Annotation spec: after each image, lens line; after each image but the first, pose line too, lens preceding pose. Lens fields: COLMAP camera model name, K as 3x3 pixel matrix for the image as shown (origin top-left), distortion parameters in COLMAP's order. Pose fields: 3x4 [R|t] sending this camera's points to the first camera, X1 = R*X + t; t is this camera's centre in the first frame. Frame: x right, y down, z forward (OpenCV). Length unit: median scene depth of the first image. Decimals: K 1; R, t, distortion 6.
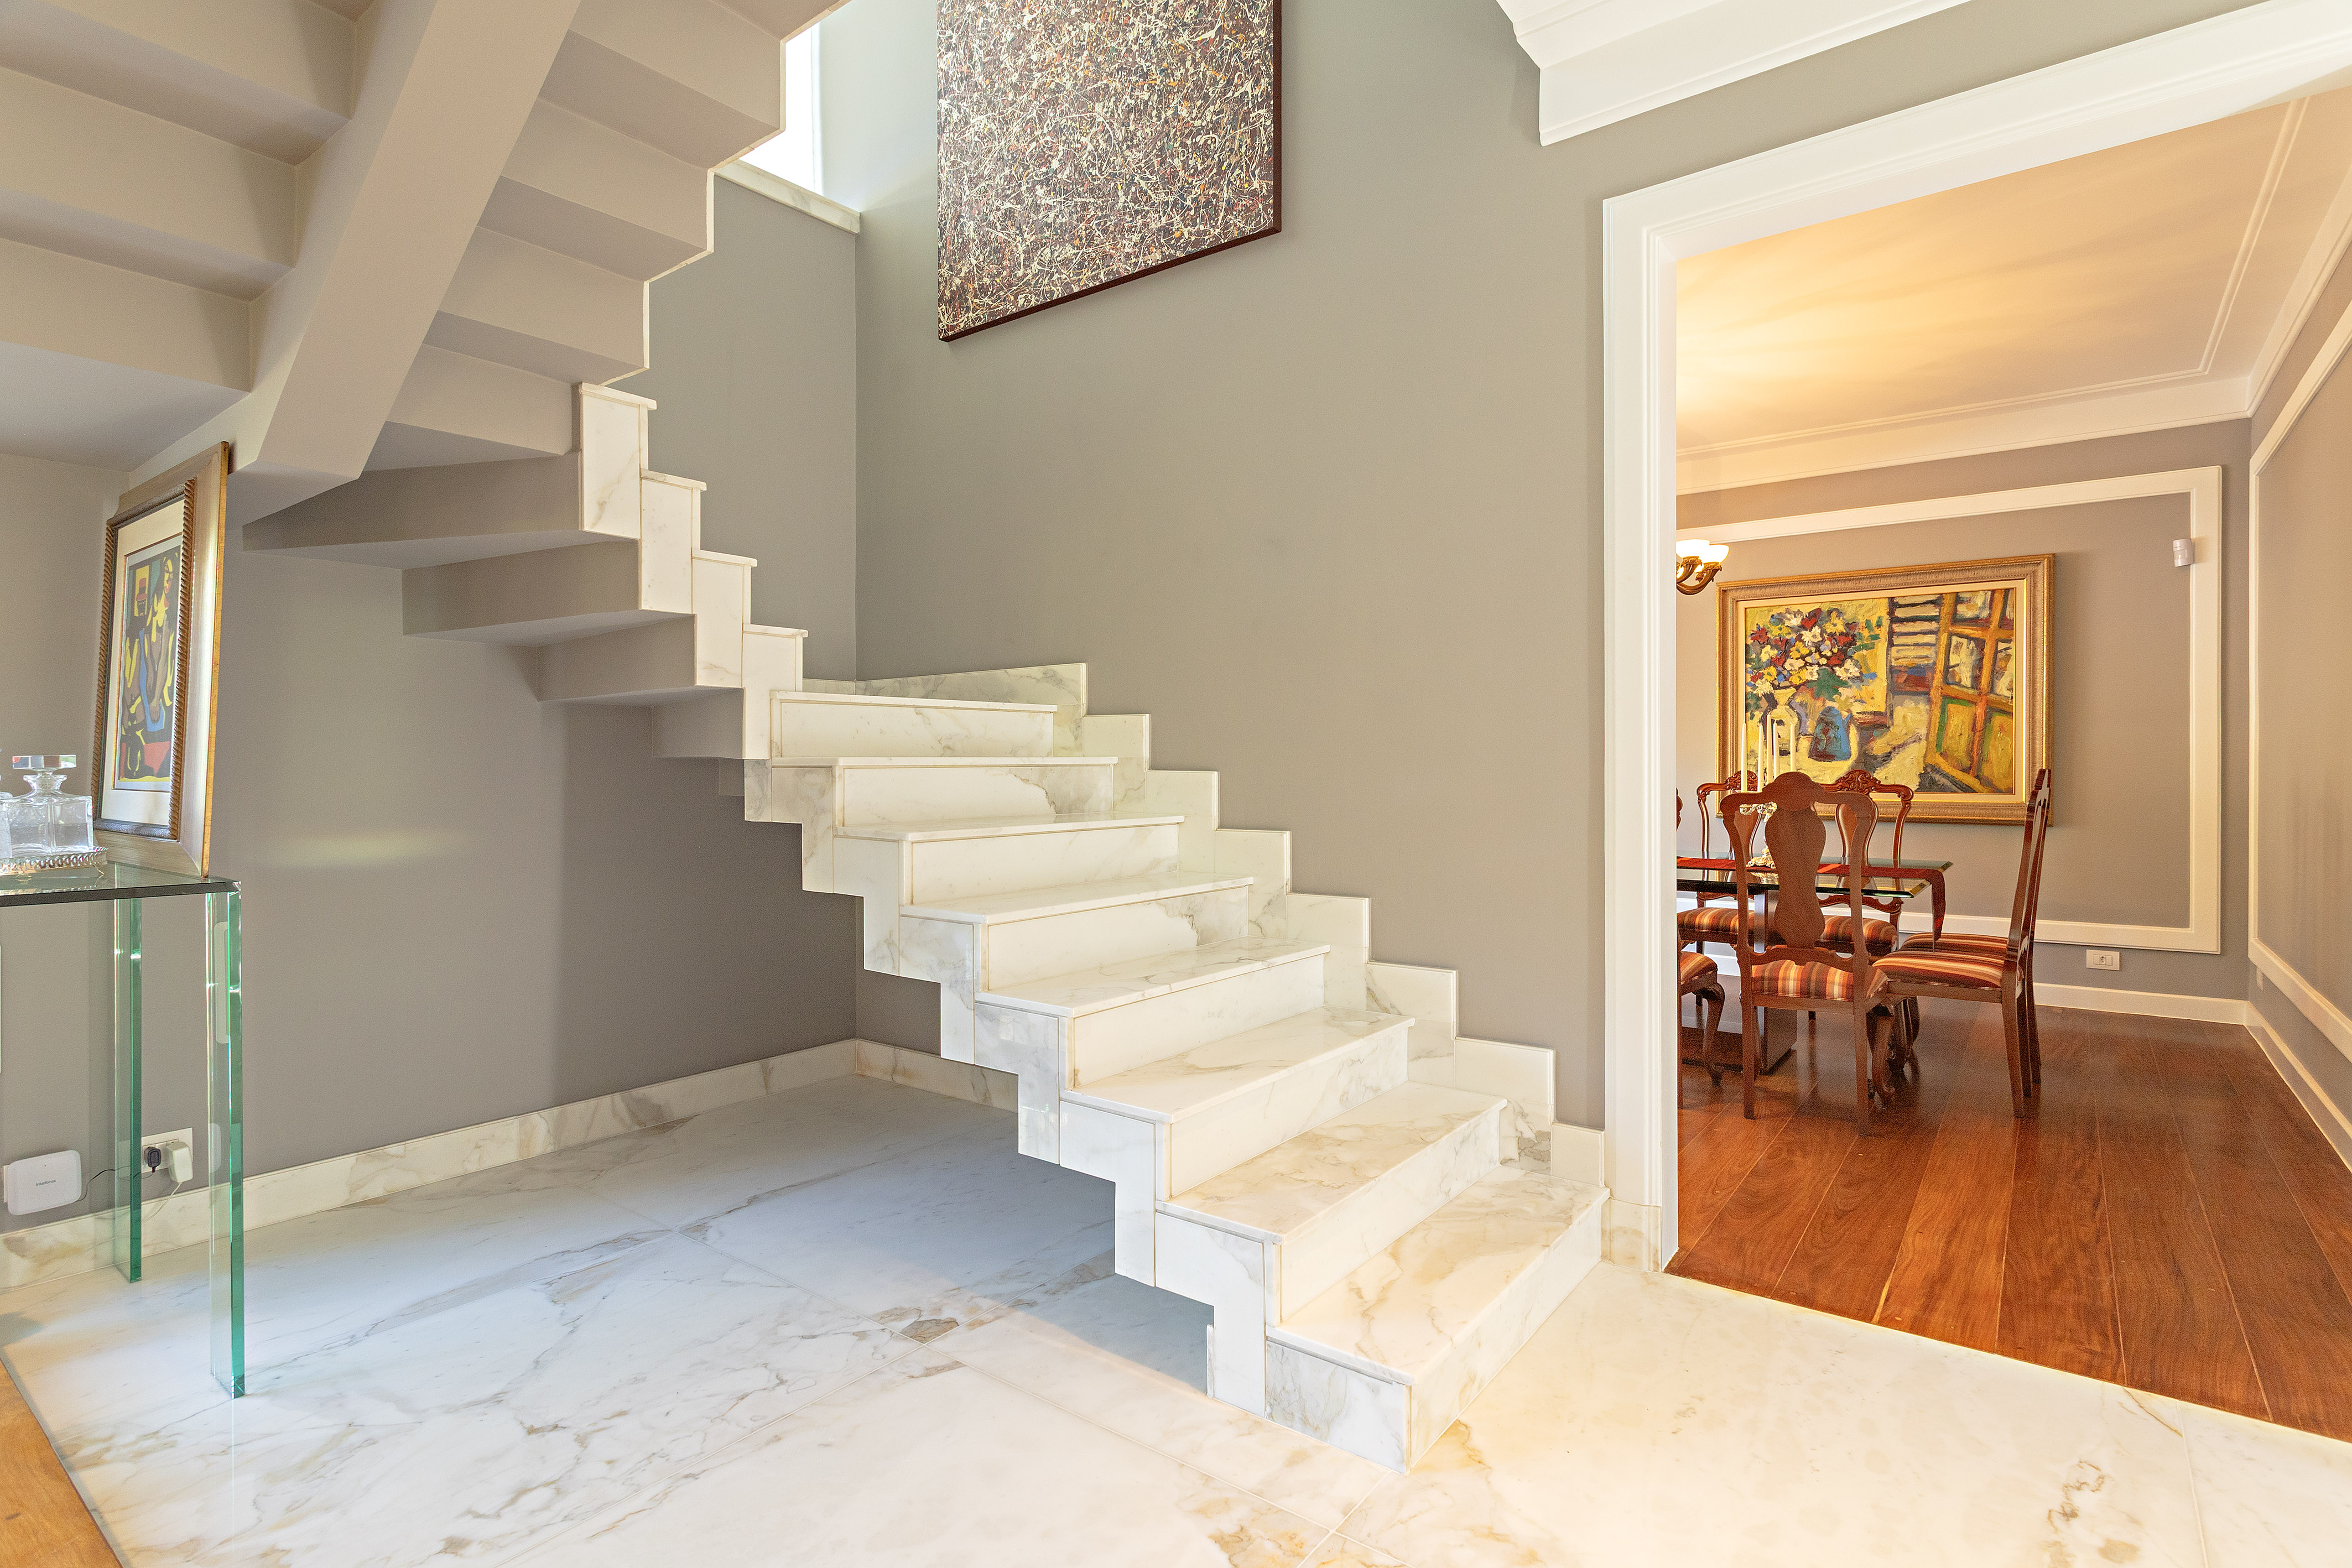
lens RADIAL K [[1168.2, 0, 1140.4], [0, 1168.2, 775.0], [0, 0, 1]] dist [0.002141, 0.000408]
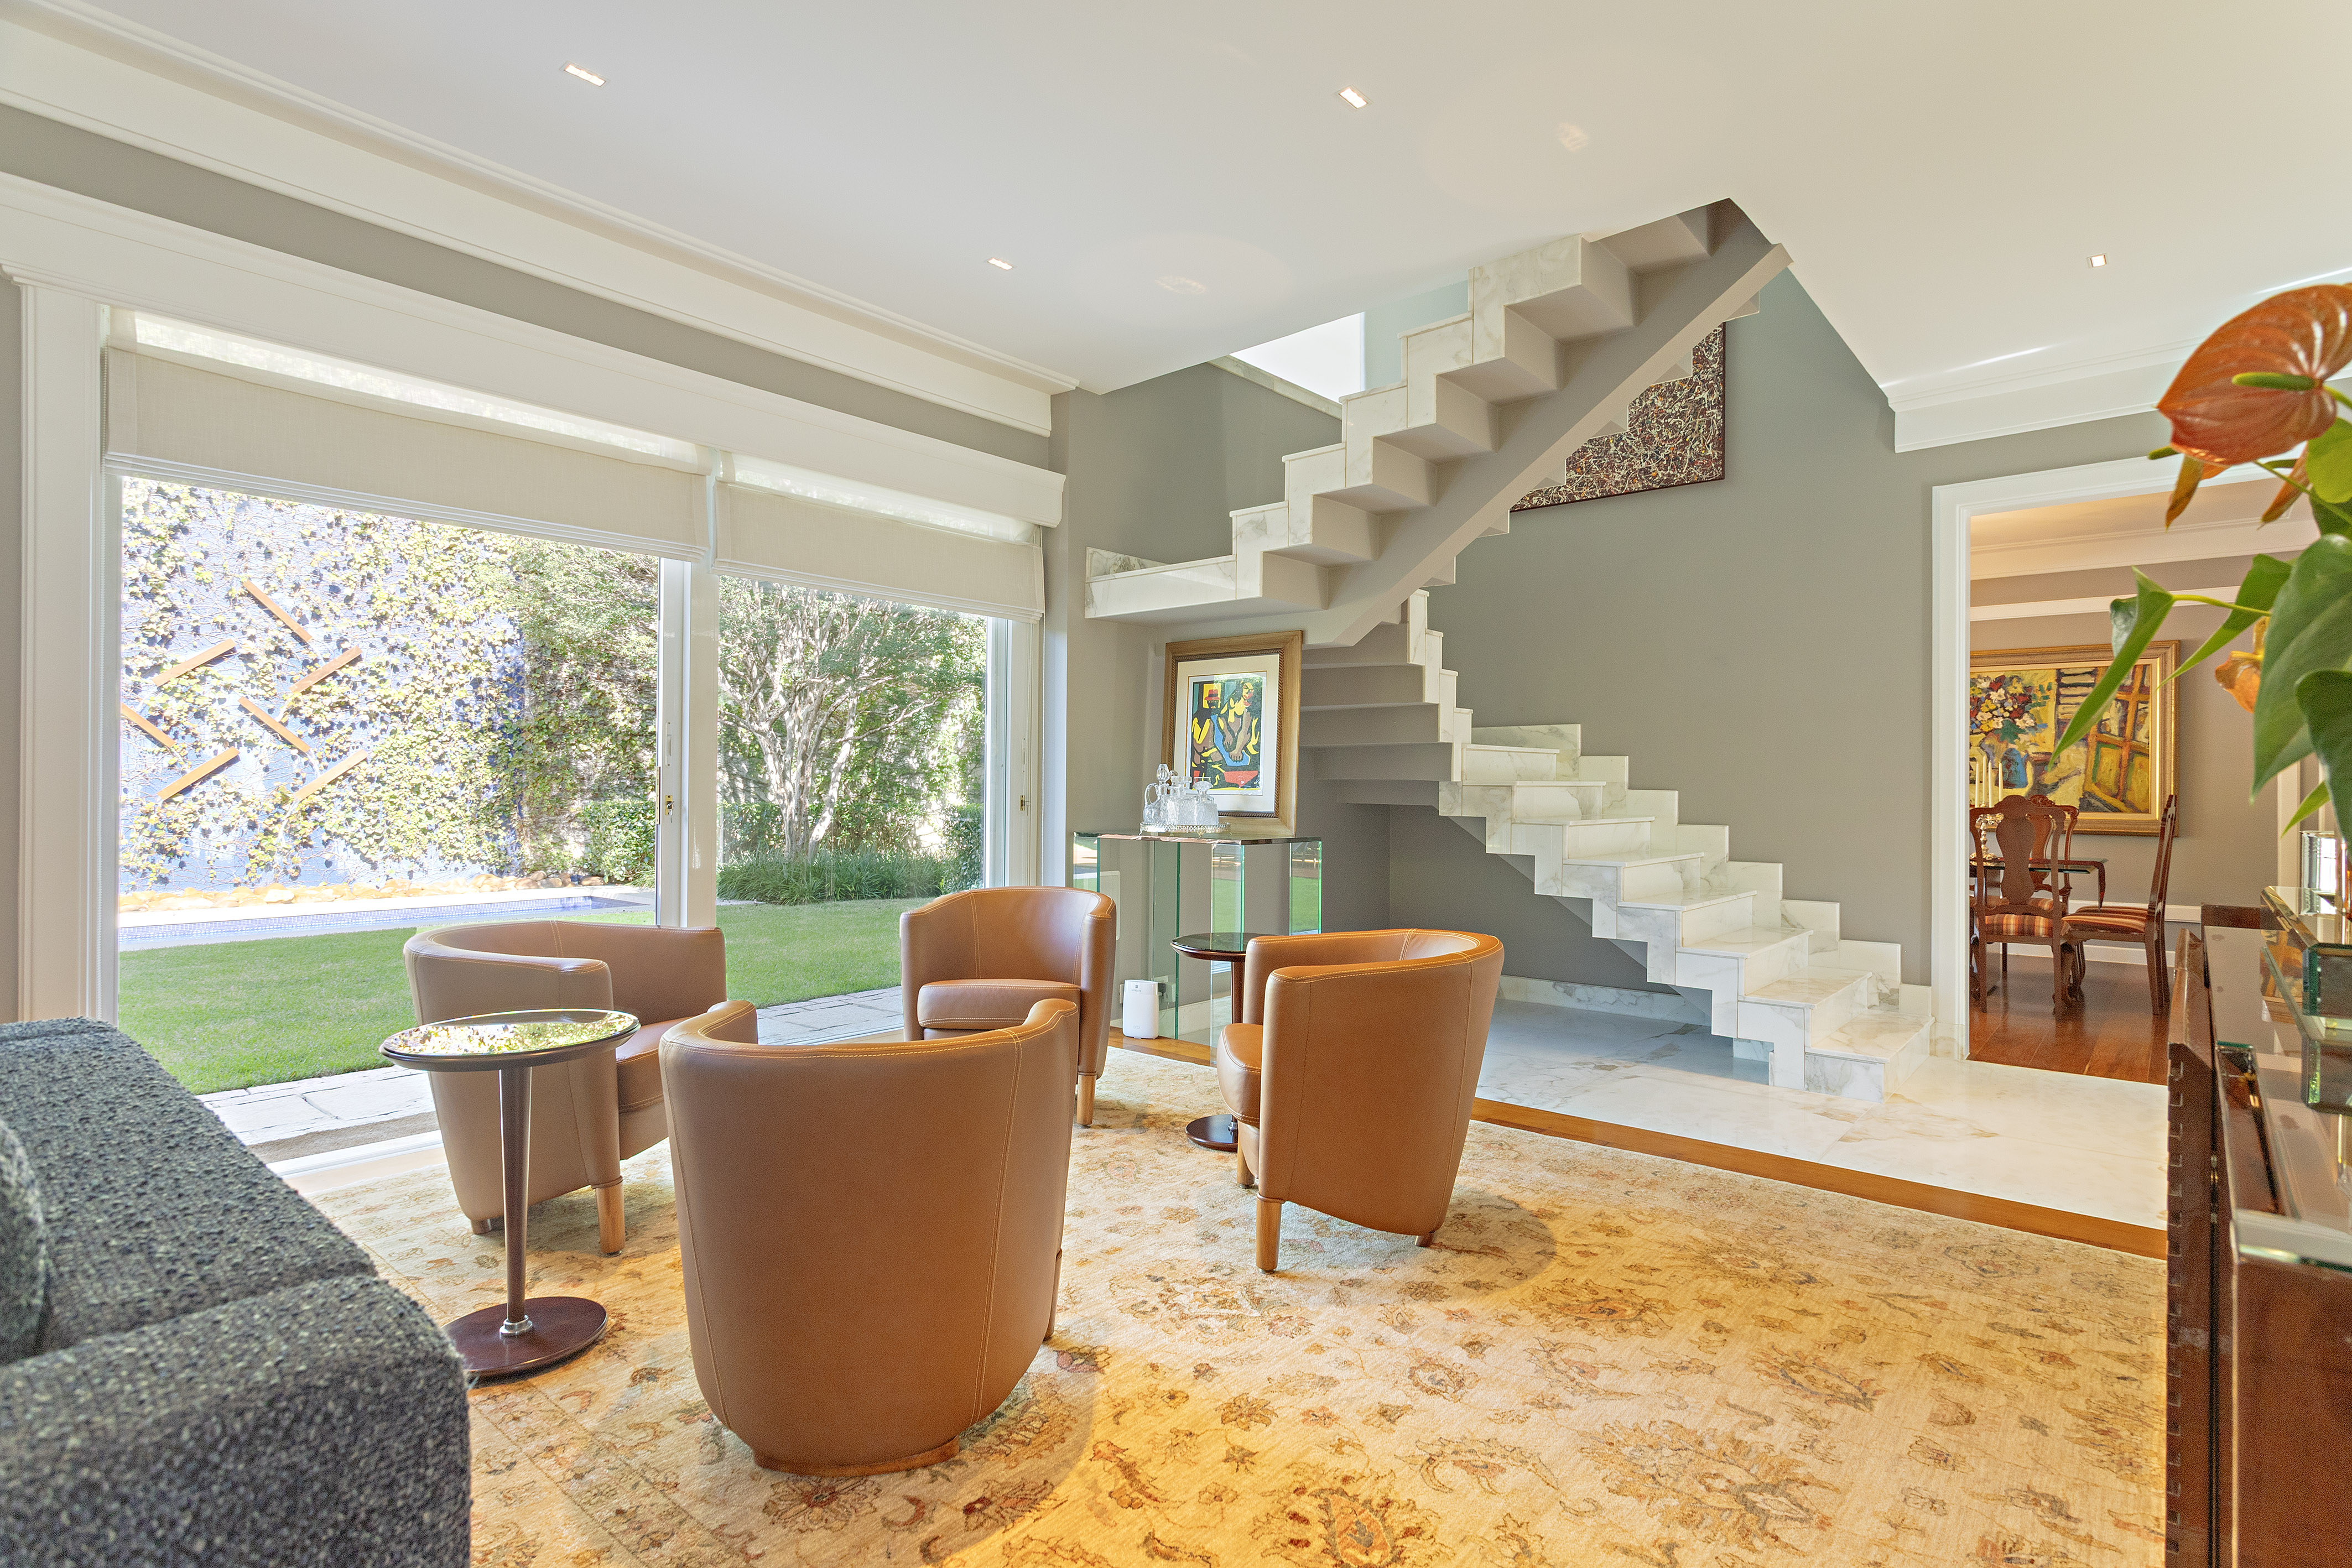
lens RADIAL K [[1165.3, 0, 1230.0], [0, 1165.3, 783.2], [0, 0, 1]] dist [-0.000128, 0.000065]
pose [[0.999712, 0.009281, -0.022117, -0.424341], [-0.009529, 0.999892, -0.011150, 0.008632], [0.022011, 0.011357, 0.999693, -0.548685]]
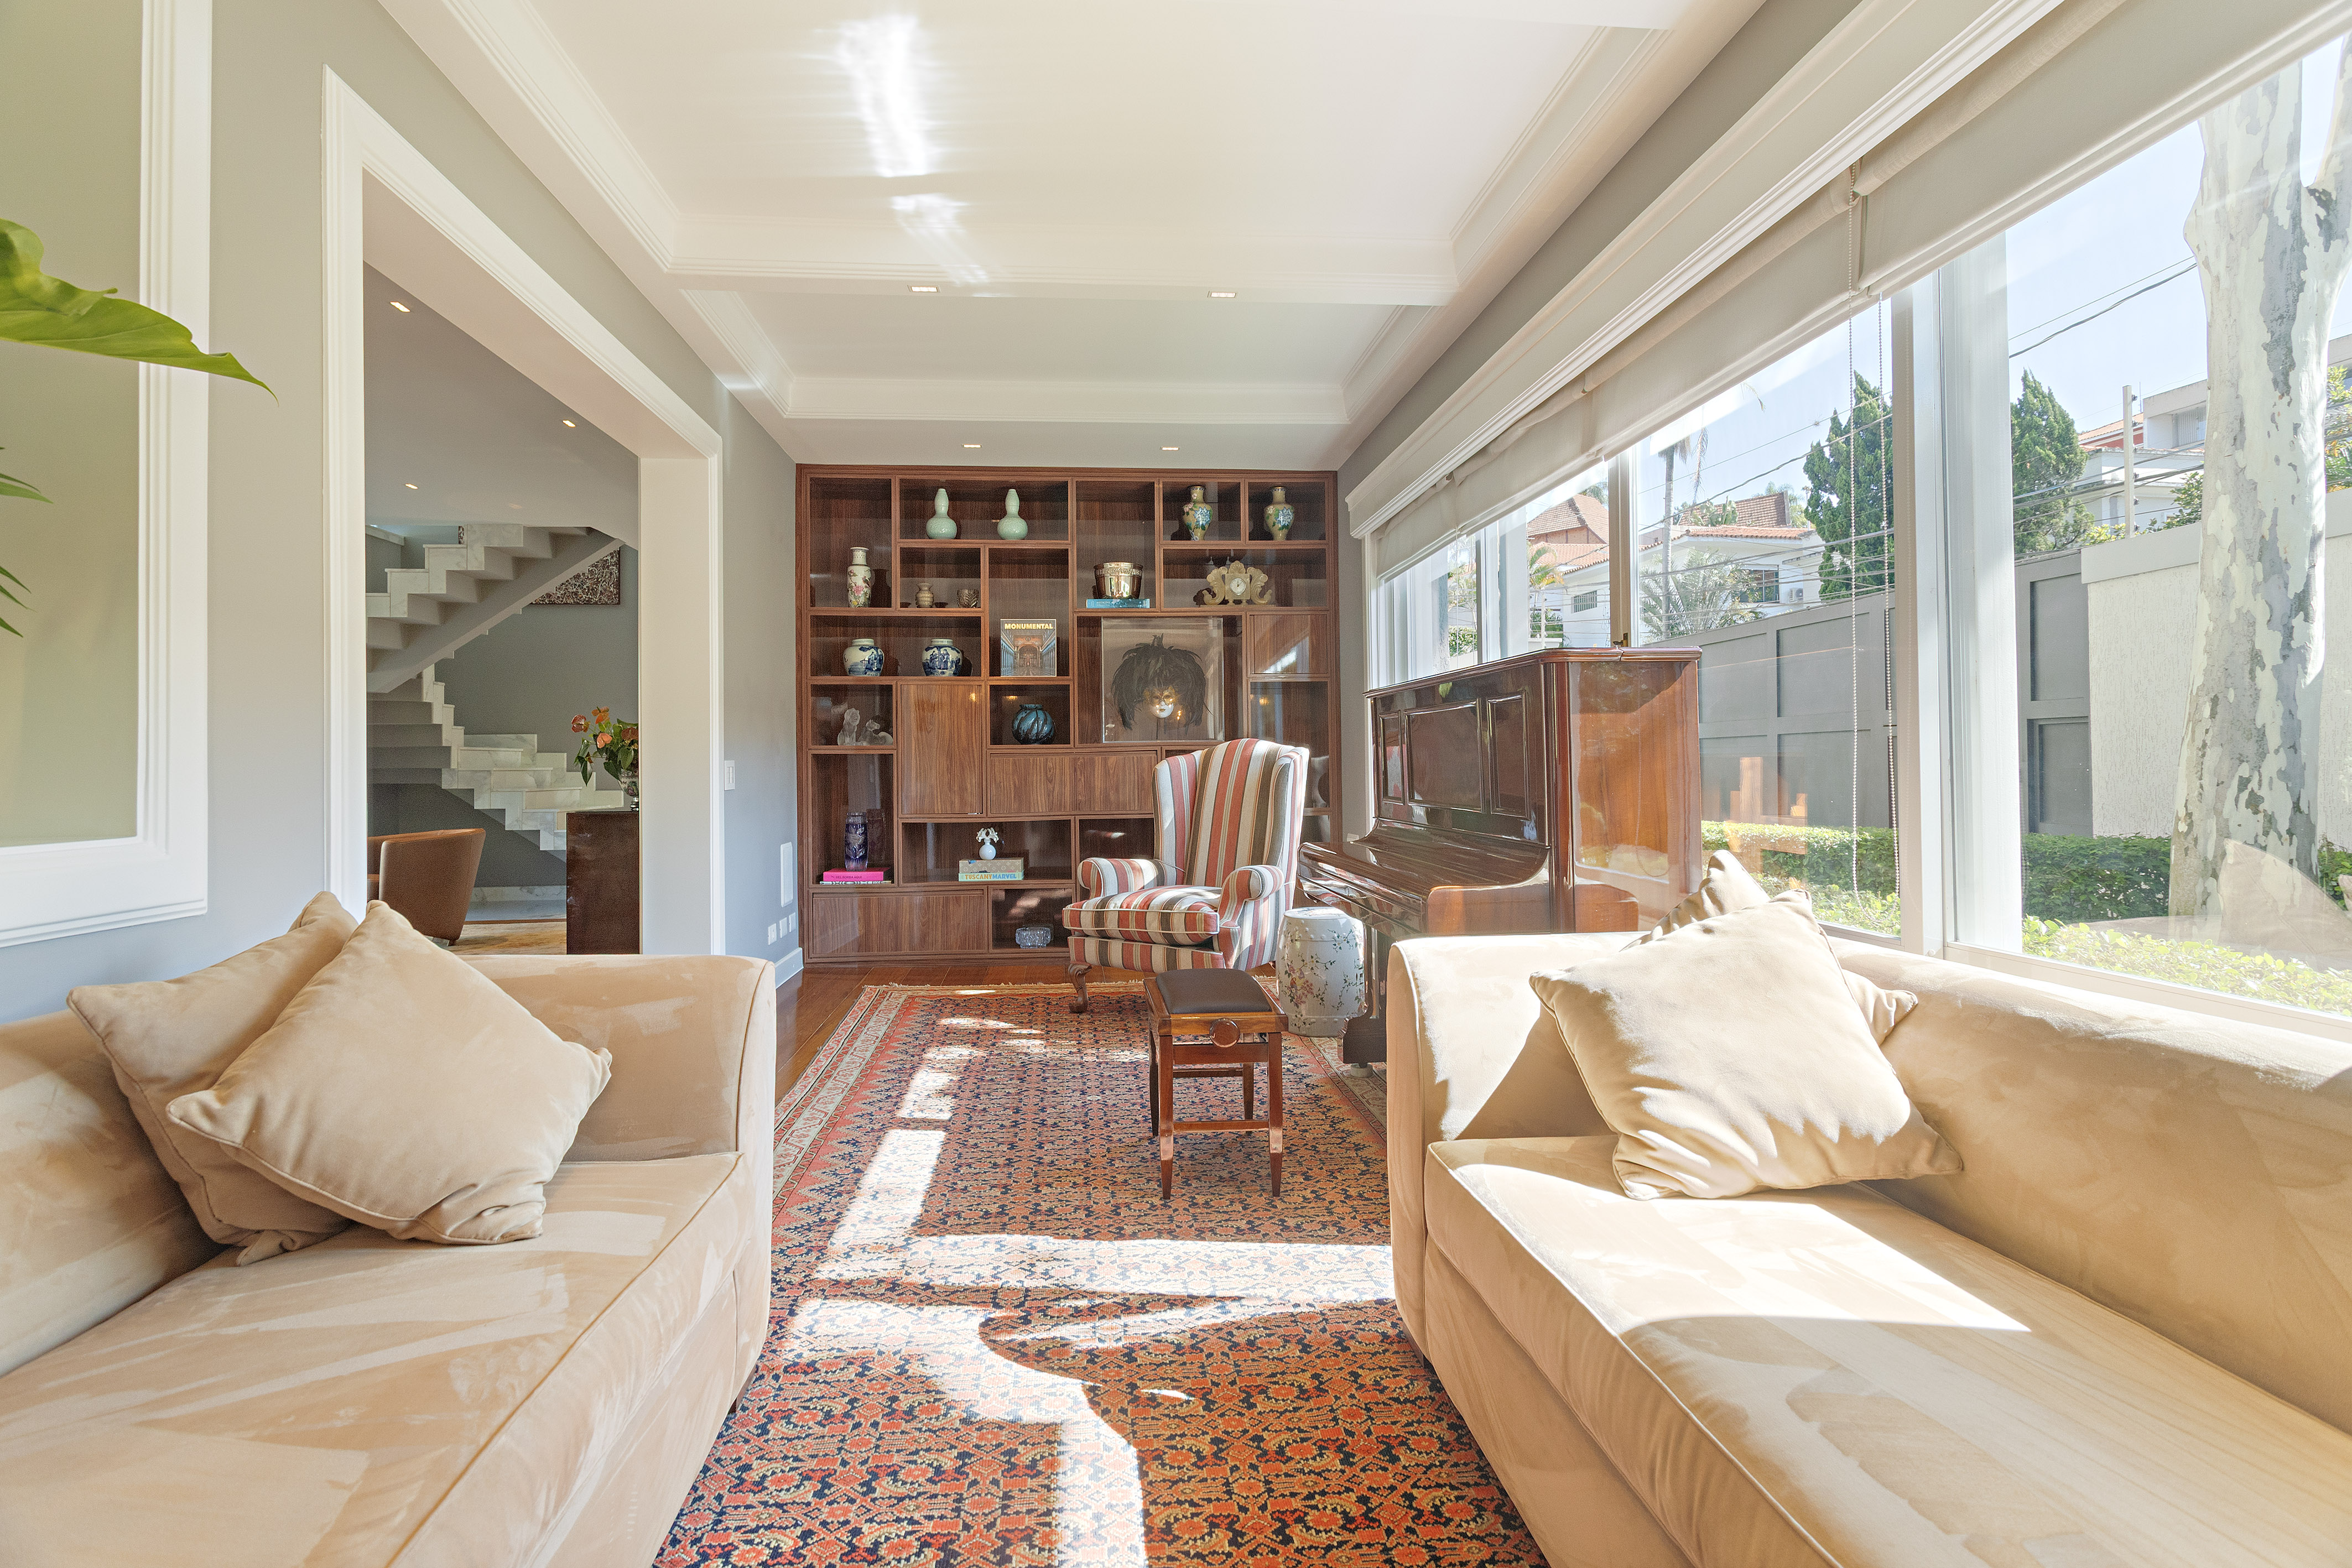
lens RADIAL K [[1121.2, 0, 1183.5], [0, 1121.2, 750.6], [0, 0, 1]] dist [0.001497, 0.000094]
pose [[0.721041, 0.006273, 0.692864, -0.670444], [0.012219, 0.999688, -0.021766, 0.018575], [-0.692784, 0.024161, 0.720740, -1.706782]]
